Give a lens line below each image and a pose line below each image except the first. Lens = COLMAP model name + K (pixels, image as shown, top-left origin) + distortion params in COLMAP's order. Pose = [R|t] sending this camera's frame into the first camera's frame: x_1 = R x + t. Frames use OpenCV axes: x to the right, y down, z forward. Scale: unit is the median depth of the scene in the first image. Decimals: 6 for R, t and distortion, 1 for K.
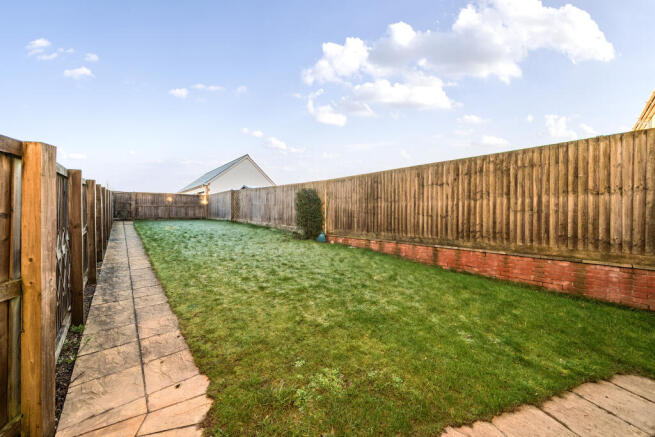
lens RADIAL K [[234.6, 0, 324.4], [0, 234.6, 221.0], [0, 0, 1]] dist [-0.001955, -0.000083]
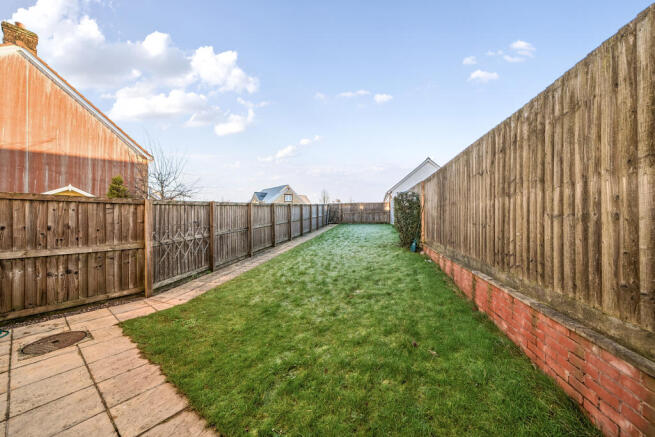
lens RADIAL K [[234.6, 0, 324.4], [0, 234.6, 221.0], [0, 0, 1]] dist [-0.001955, -0.000083]
pose [[0.584784, 0.005839, -0.811168, 0.958367], [-0.020890, 0.999751, -0.007864, -0.021703], [0.810920, 0.021544, 0.584760, 0.391955]]
